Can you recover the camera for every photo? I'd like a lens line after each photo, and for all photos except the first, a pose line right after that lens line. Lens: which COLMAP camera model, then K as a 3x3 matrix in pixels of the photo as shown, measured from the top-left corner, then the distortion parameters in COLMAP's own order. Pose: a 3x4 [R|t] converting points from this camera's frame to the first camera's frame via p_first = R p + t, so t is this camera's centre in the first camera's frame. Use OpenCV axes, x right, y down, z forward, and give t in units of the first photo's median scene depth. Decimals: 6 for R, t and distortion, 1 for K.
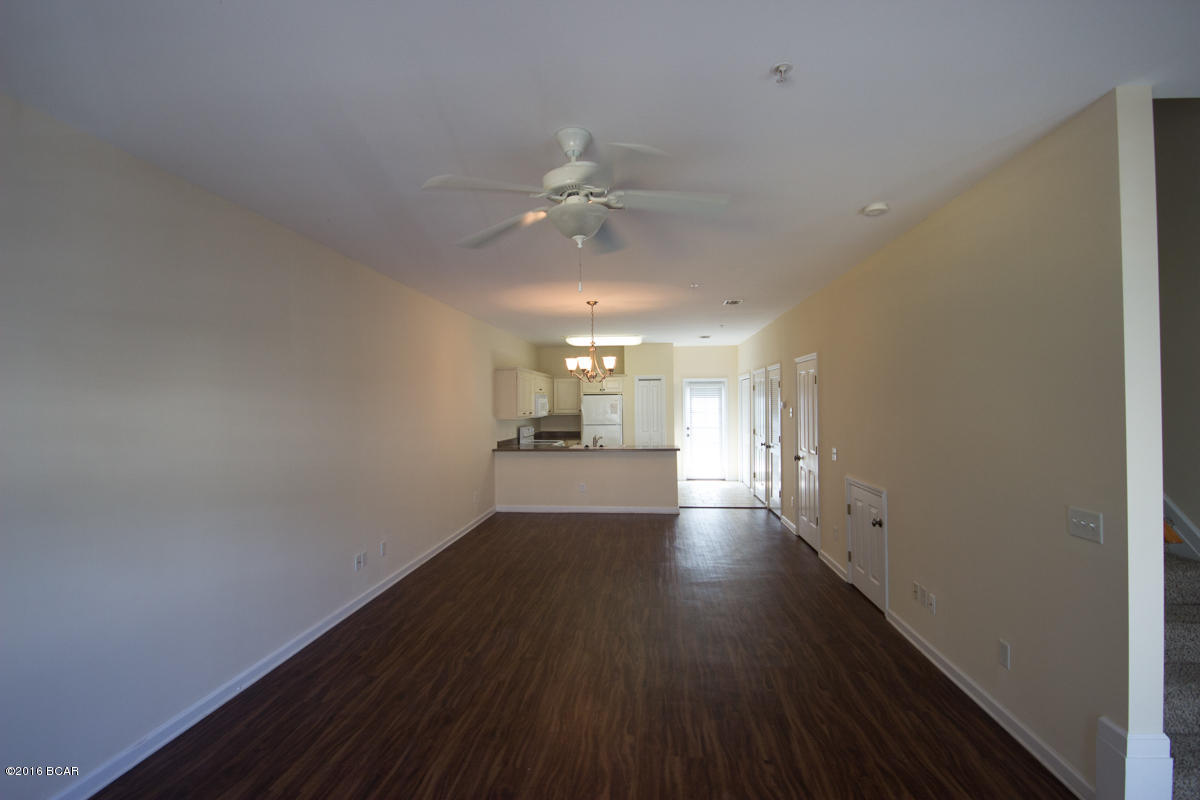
lens RADIAL K [[554.6, 0, 603.4], [0, 554.6, 397.4], [0, 0, 1]] dist [-0.001811, -0.000491]
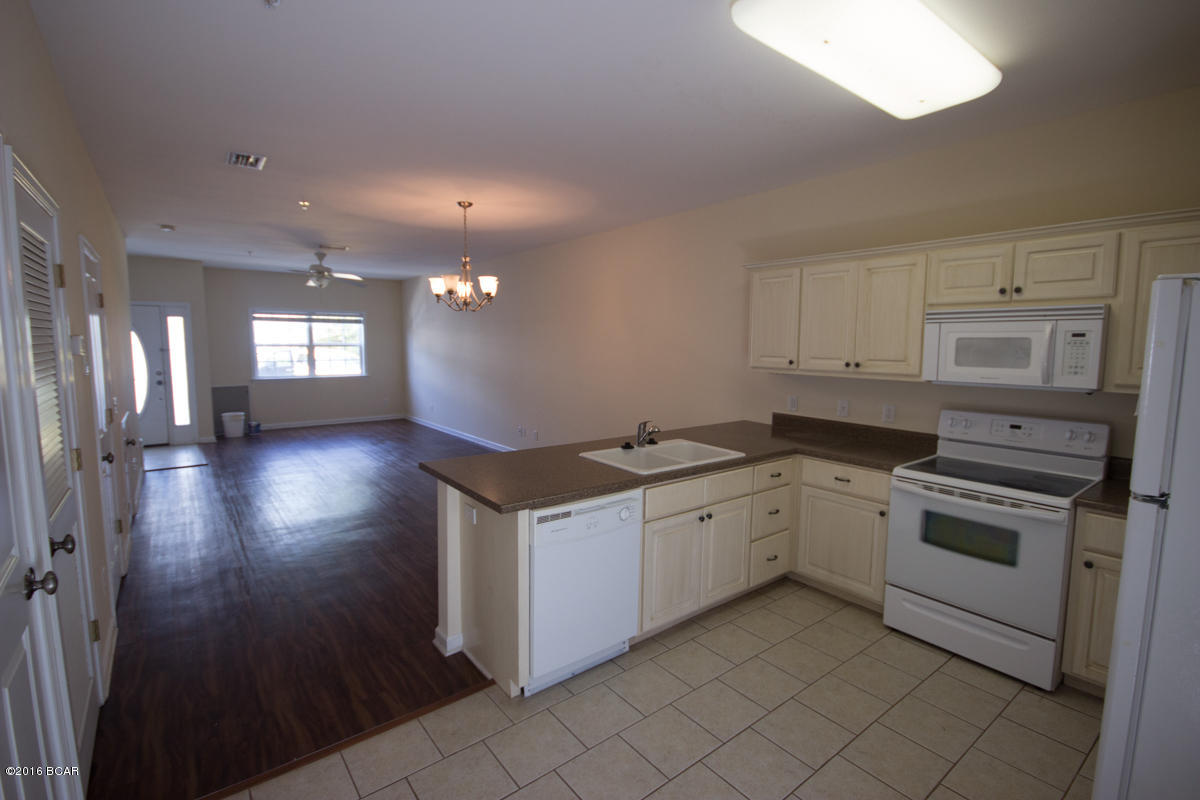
lens RADIAL K [[554.6, 0, 603.4], [0, 554.6, 397.4], [0, 0, 1]] dist [-0.001811, -0.000491]
pose [[-0.732017, 0.072856, -0.677379, 0.277916], [0.006509, 0.994968, 0.099980, 0.012584], [0.681255, 0.068778, -0.728808, 1.265715]]
